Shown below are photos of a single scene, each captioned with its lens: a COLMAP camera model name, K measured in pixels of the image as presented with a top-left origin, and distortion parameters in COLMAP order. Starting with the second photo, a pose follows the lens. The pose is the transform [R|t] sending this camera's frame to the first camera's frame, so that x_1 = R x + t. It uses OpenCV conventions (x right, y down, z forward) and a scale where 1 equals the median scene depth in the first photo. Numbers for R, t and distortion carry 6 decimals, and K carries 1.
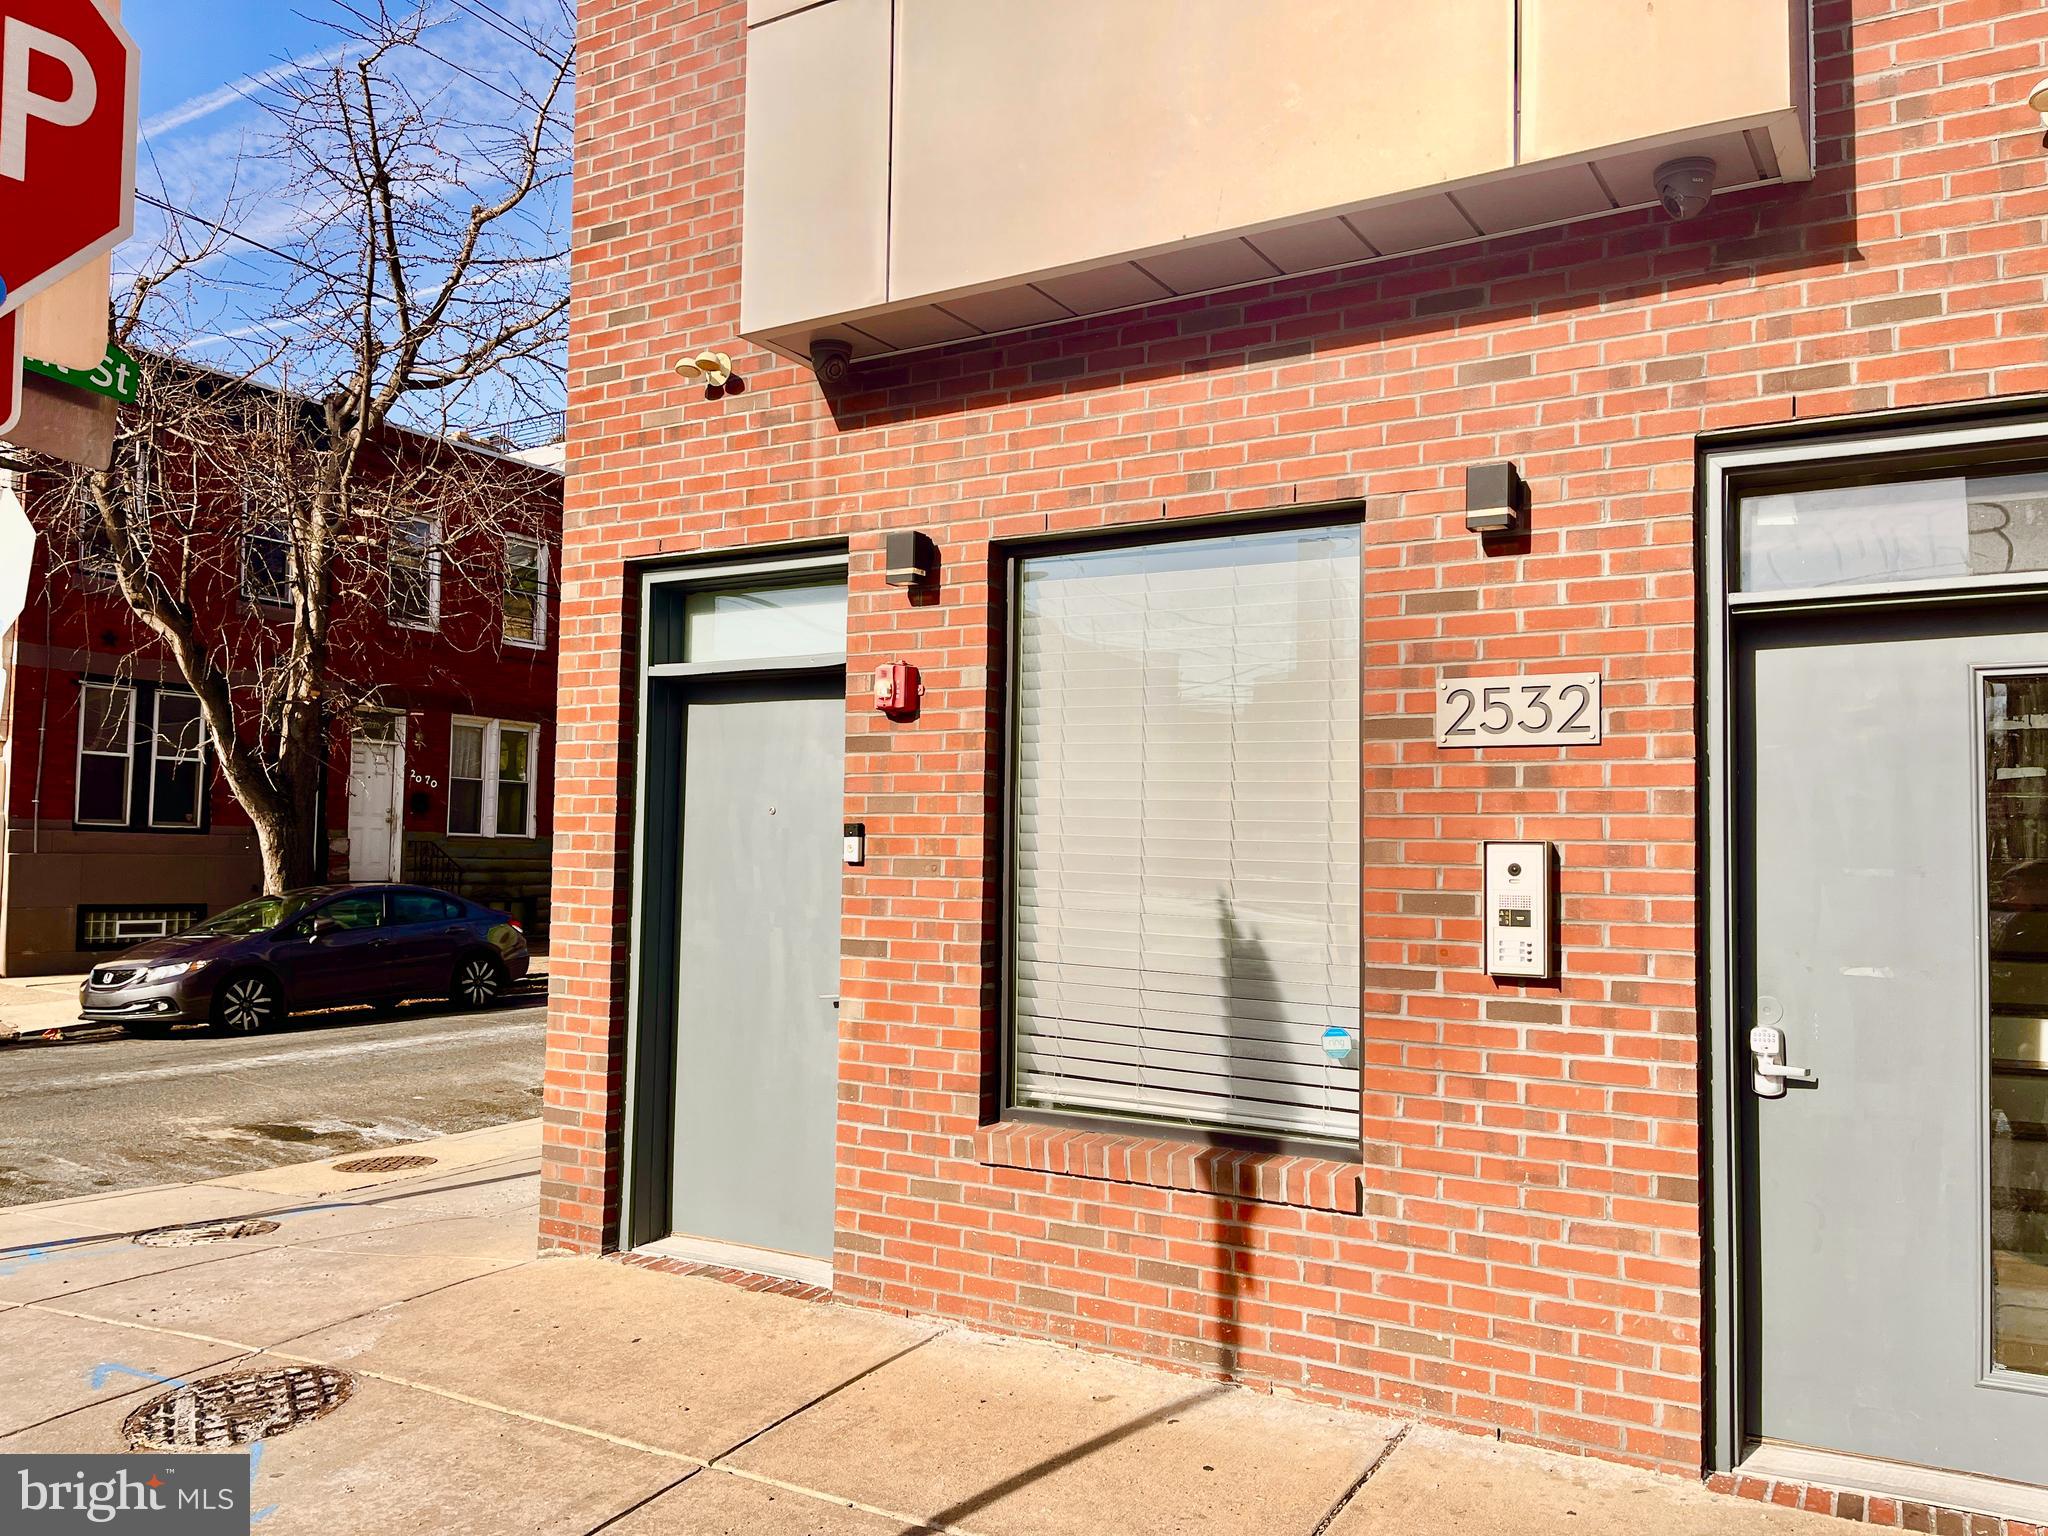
lens RADIAL K [[1537.2, 0, 1020.8], [0, 1537.2, 762.8], [0, 0, 1]] dist [0.080734, -0.107854]
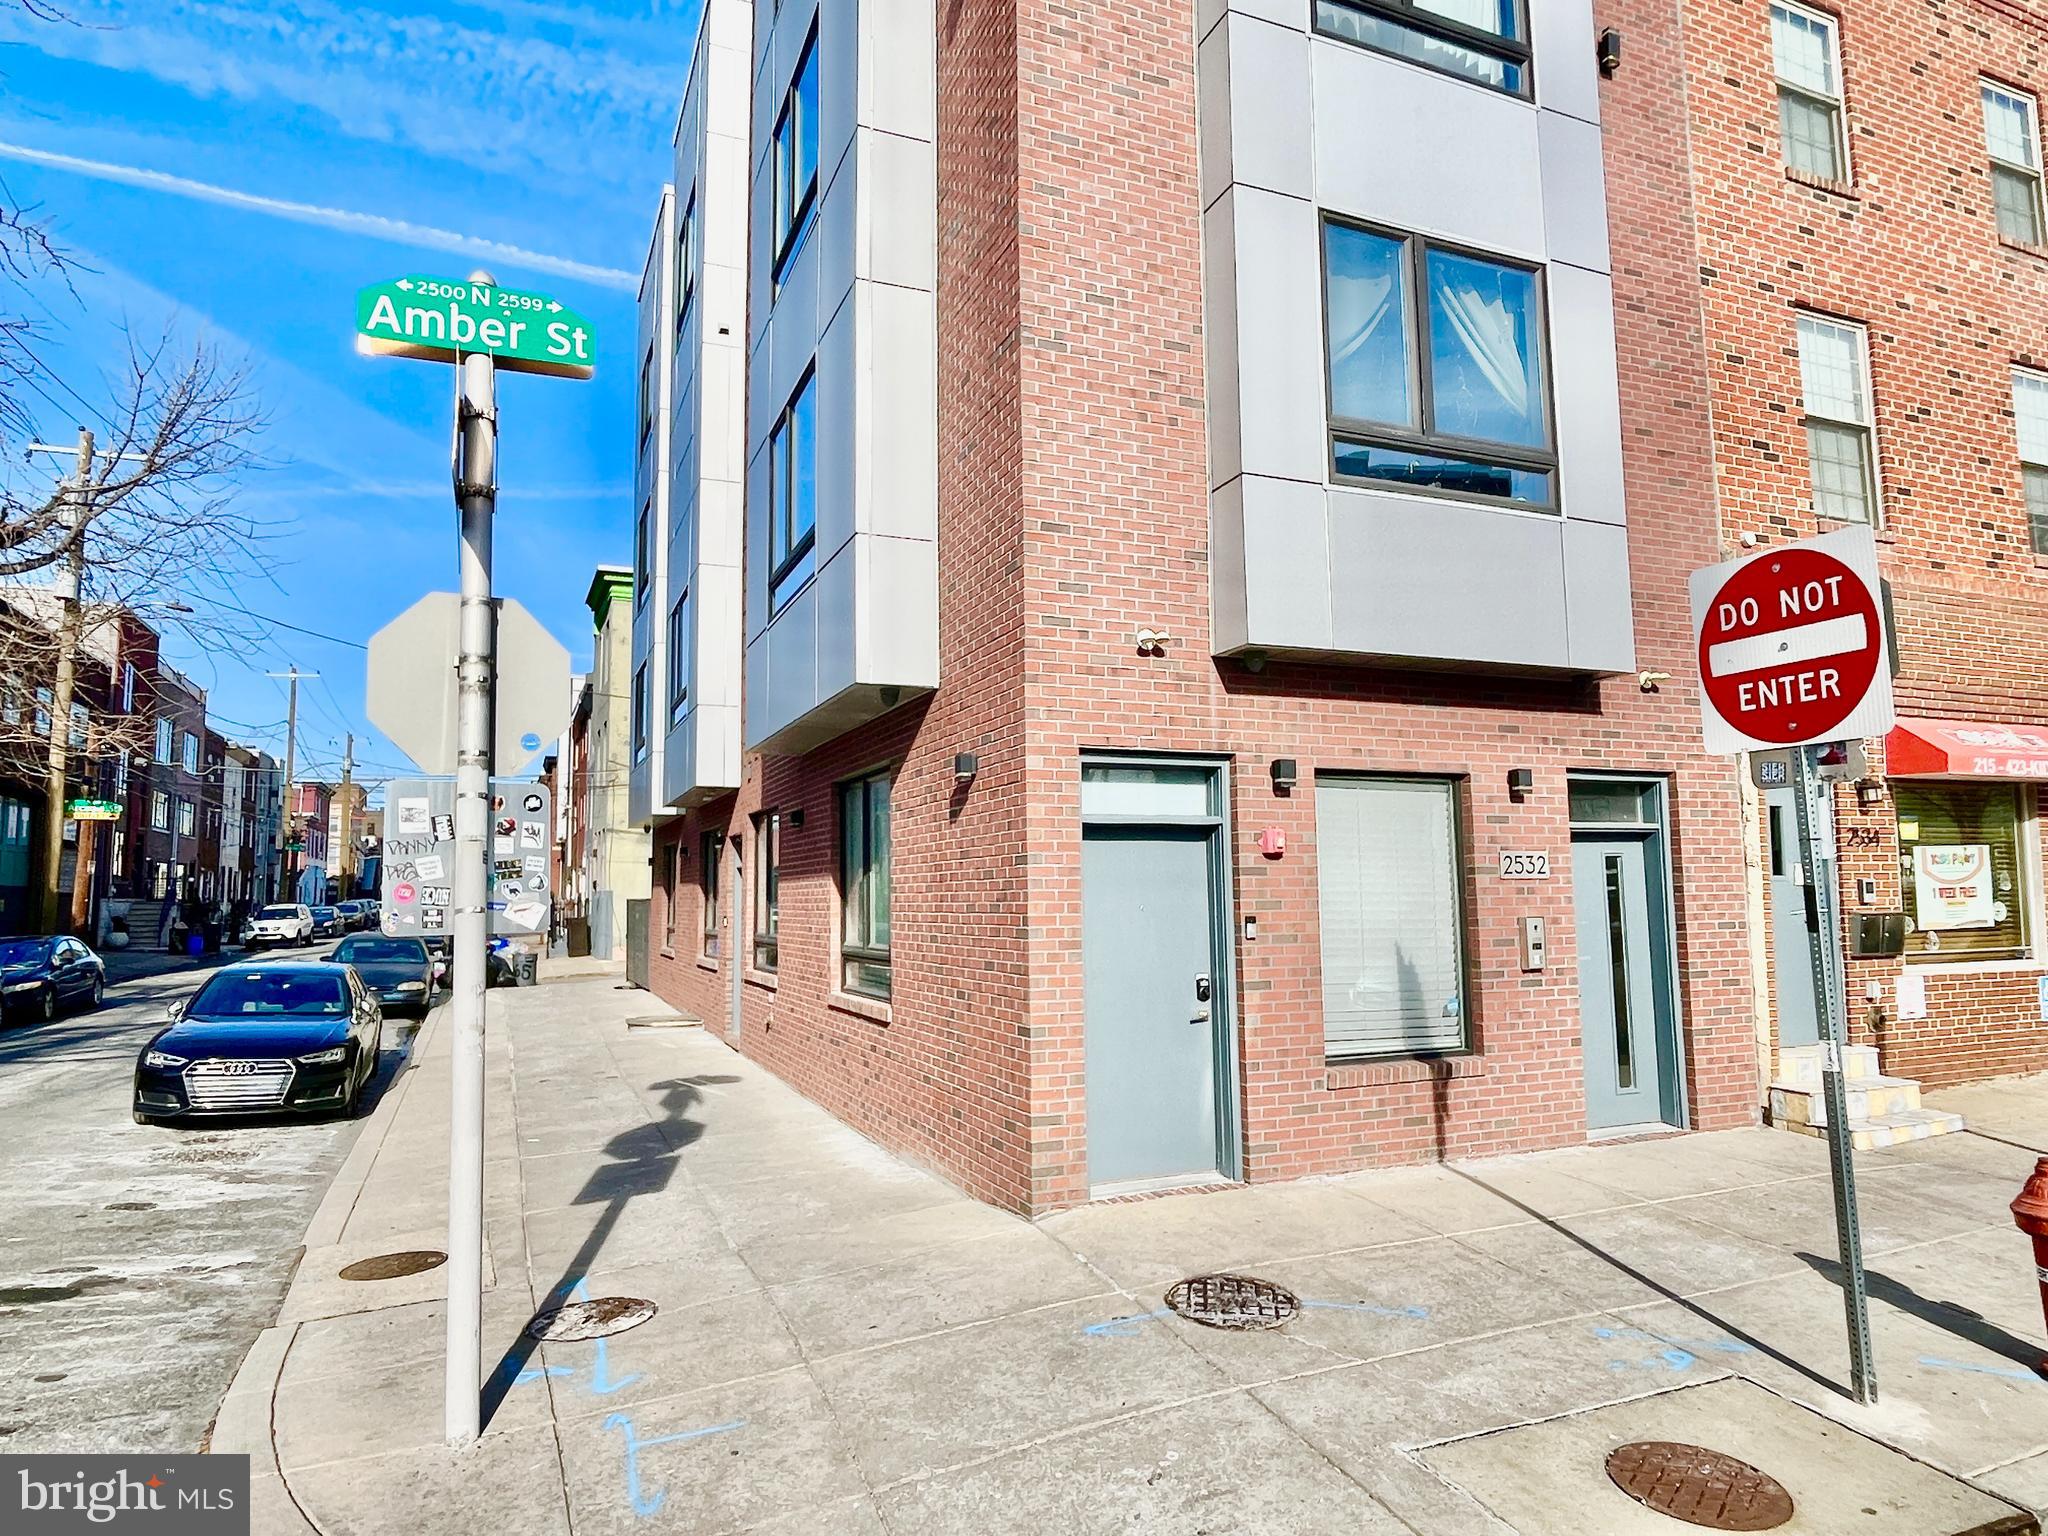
lens RADIAL K [[1220.6, 0, 1022.1], [0, 1220.6, 775.7], [0, 0, 1]] dist [0.006760, 0.000557]
pose [[0.594343, 0.057038, 0.802186, -1.537350], [-0.026404, 0.998328, -0.051422, -0.047251], [-0.803778, 0.009381, 0.594856, 0.399224]]
